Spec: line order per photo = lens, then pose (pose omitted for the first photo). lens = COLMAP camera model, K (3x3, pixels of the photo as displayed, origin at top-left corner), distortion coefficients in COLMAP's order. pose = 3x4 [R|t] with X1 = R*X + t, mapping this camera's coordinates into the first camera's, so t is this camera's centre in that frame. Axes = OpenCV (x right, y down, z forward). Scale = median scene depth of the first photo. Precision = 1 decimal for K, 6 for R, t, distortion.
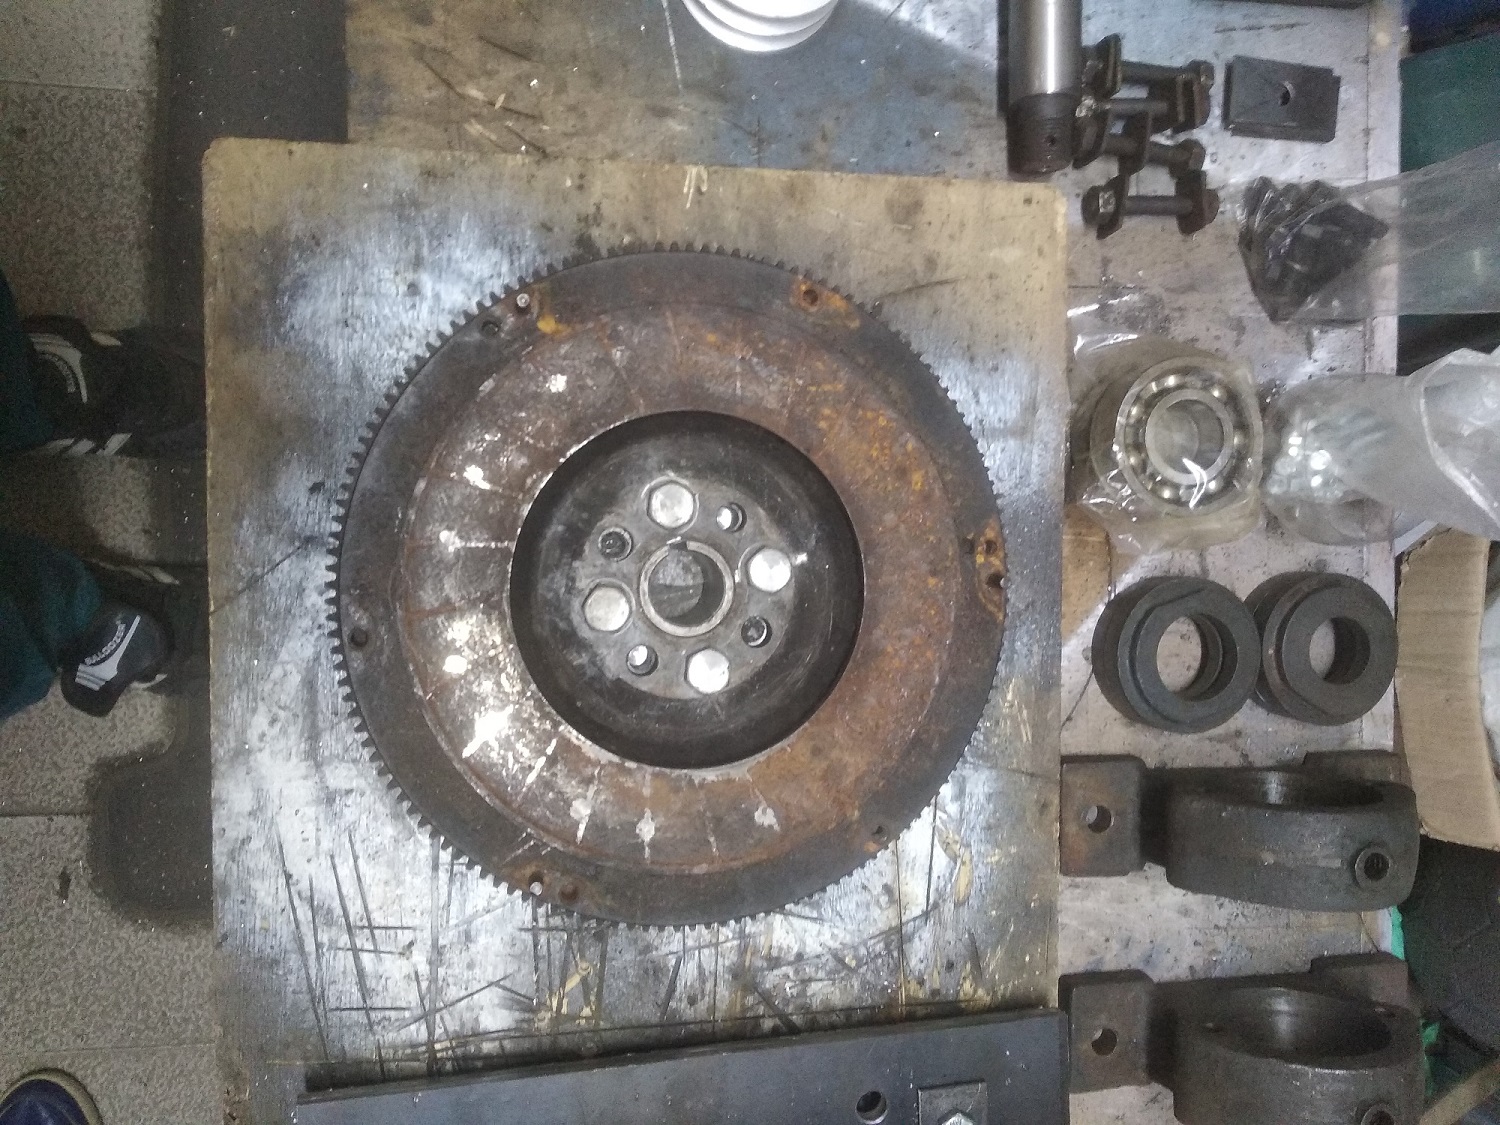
lens RADIAL K [[1163.2, 0, 757.4], [0, 1163.2, 573.4], [0, 0, 1]] dist [0.015418, -0.035076]
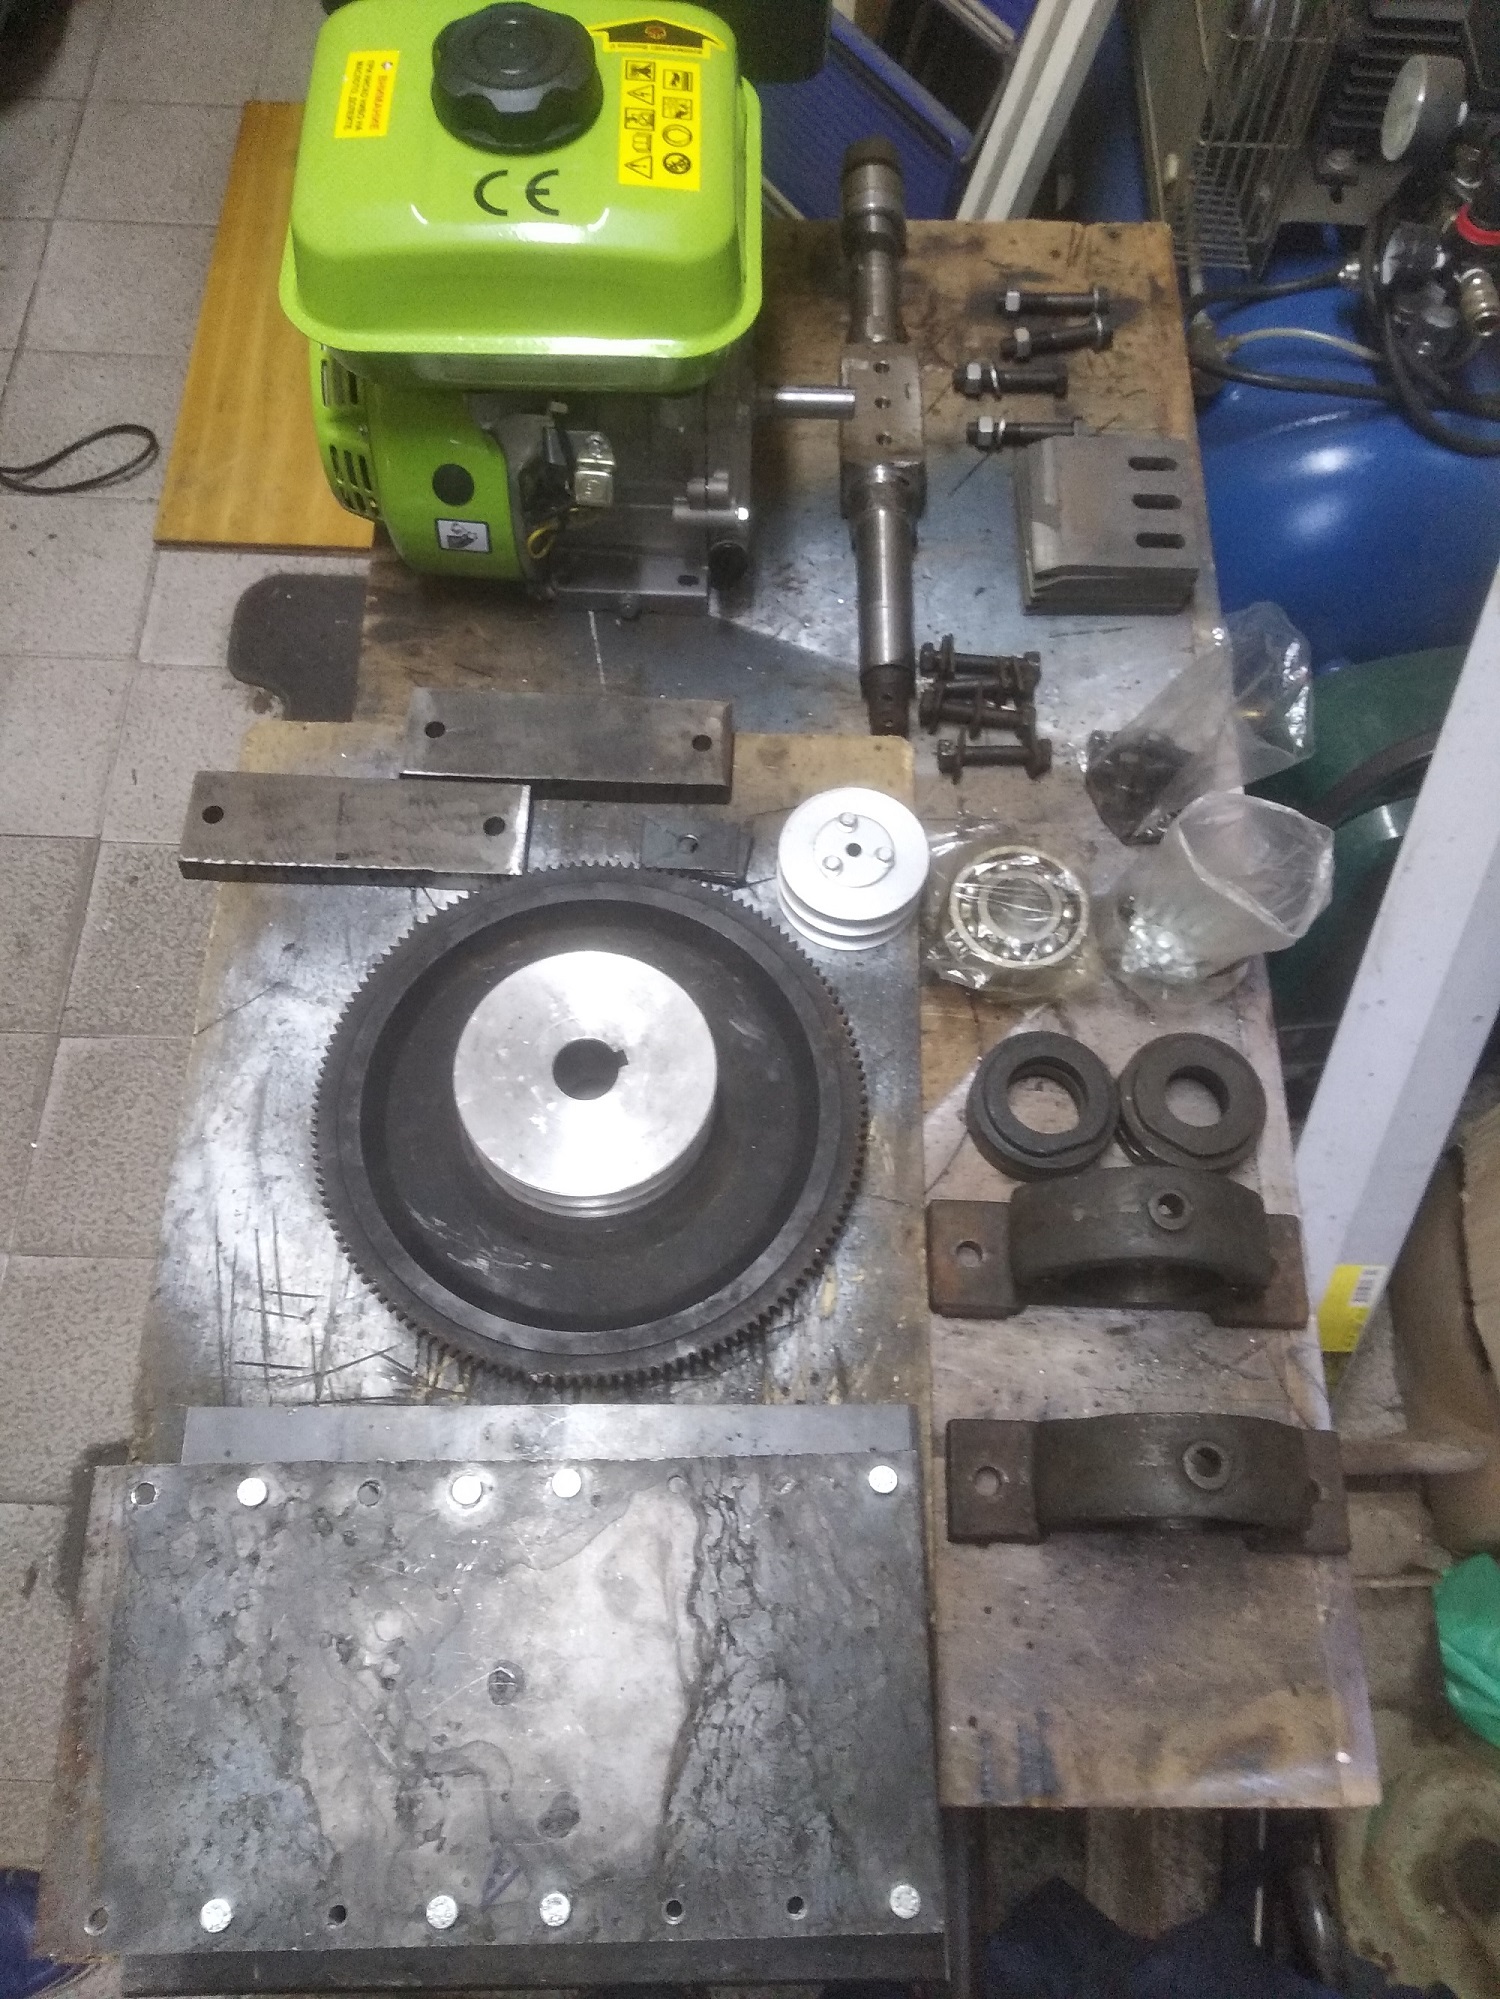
lens RADIAL K [[1550.2, 0, 780.9], [0, 1550.2, 1020.8], [0, 0, 1]] dist [0.015418, -0.035076]
pose [[0.987770, -0.054045, -0.146251, 0.382284], [-0.011808, 0.909380, -0.415799, 0.671896], [0.155470, 0.412441, 0.897620, -0.392653]]
